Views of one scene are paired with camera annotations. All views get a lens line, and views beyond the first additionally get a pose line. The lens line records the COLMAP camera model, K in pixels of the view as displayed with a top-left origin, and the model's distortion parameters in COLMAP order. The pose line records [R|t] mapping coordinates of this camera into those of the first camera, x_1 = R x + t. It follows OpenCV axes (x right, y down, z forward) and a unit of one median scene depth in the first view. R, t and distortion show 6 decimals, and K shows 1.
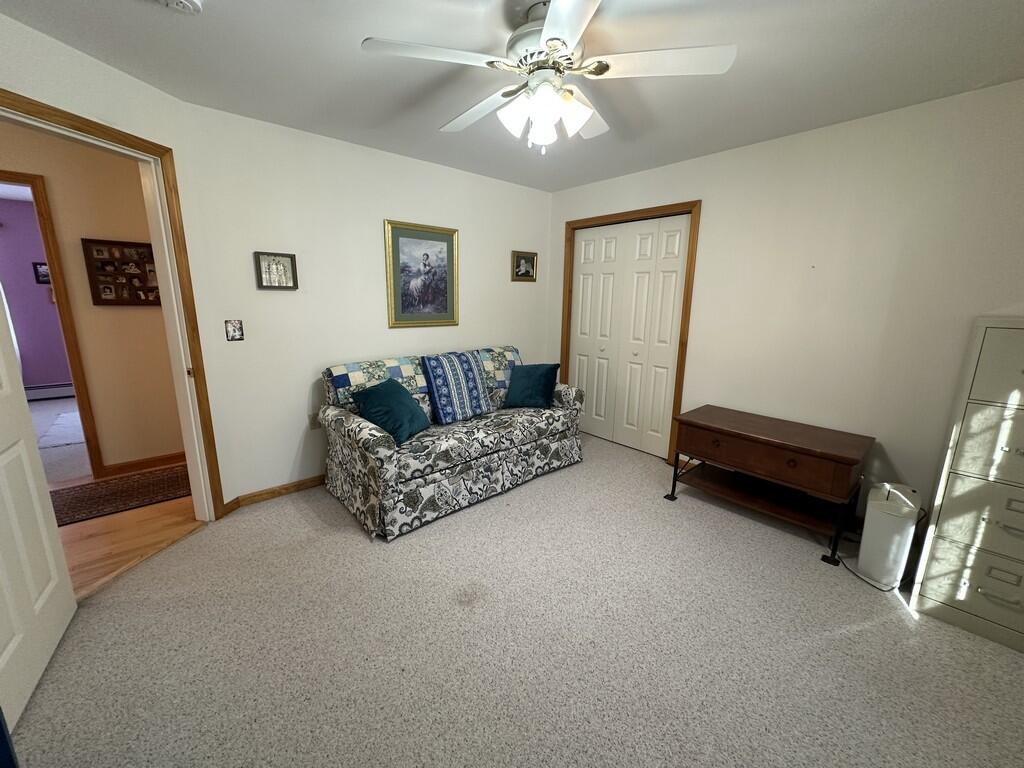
lens RADIAL K [[407.3, 0, 515.4], [0, 407.3, 384.3], [0, 0, 1]] dist [-0.005303, 0.002788]
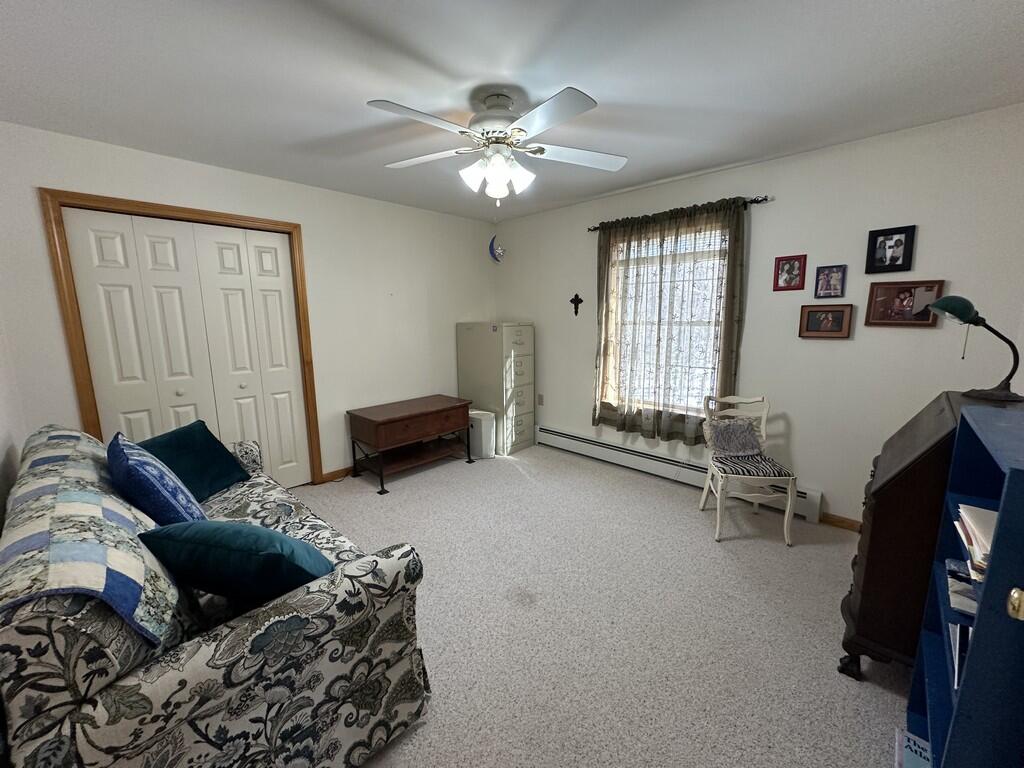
lens RADIAL K [[407.3, 0, 510.5], [0, 407.3, 383.5], [0, 0, 1]] dist [-0.005303, 0.002788]
pose [[-0.084862, -0.182302, 0.979574, -0.874442], [0.217235, 0.956085, 0.196750, -0.194983], [-0.972423, 0.229494, -0.041532, 0.784515]]
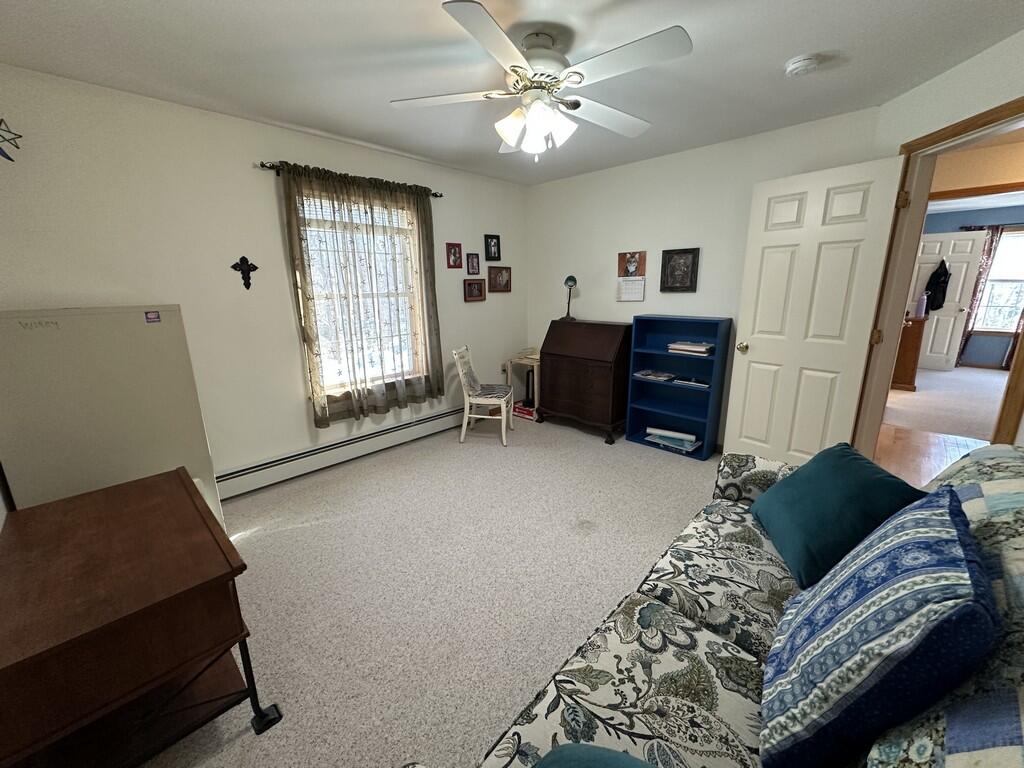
lens RADIAL K [[407.3, 0, 511.7], [0, 407.3, 384.1], [0, 0, 1]] dist [-0.005303, 0.002788]
pose [[-0.996419, 0.017714, -0.082677, 0.179478], [-0.020212, 0.899561, 0.436327, -0.347892], [0.082102, 0.436435, -0.895982, 1.593457]]
